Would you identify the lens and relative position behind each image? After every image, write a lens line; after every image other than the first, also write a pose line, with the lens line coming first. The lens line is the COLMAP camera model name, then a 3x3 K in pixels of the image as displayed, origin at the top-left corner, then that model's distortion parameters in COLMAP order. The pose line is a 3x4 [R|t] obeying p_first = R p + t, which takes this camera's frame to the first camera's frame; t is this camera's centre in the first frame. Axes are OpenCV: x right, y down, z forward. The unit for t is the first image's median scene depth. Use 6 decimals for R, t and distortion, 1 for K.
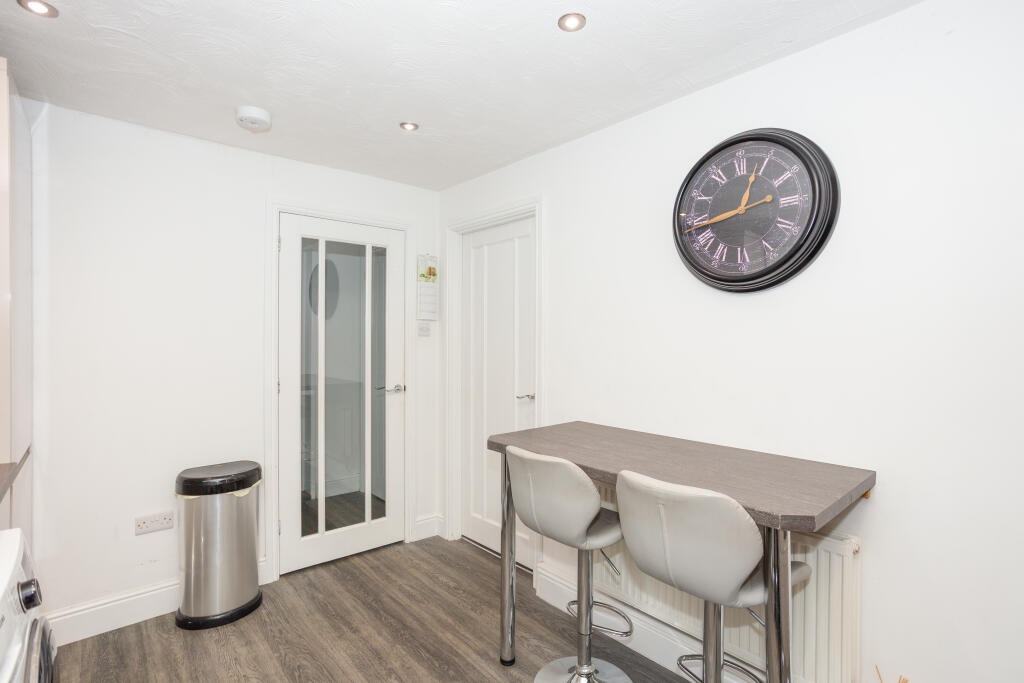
lens RADIAL K [[484.6, 0, 513.0], [0, 484.6, 315.1], [0, 0, 1]] dist [-0.046930, 0.000253]
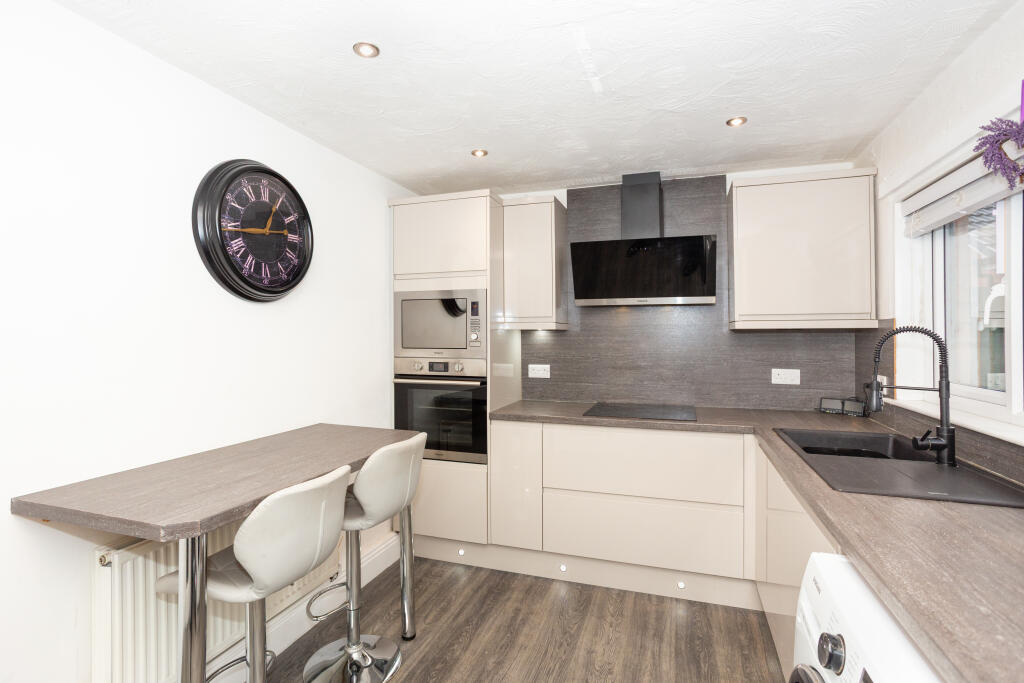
lens RADIAL K [[502.7, 0, 512.0], [0, 502.7, 341.5], [0, 0, 1]] dist [-0.053024, 0.040972]
pose [[-0.502769, -0.014277, 0.864303, -0.915169], [-0.039600, 0.999194, -0.006531, 0.035122], [-0.863513, -0.037510, -0.502929, 1.121003]]
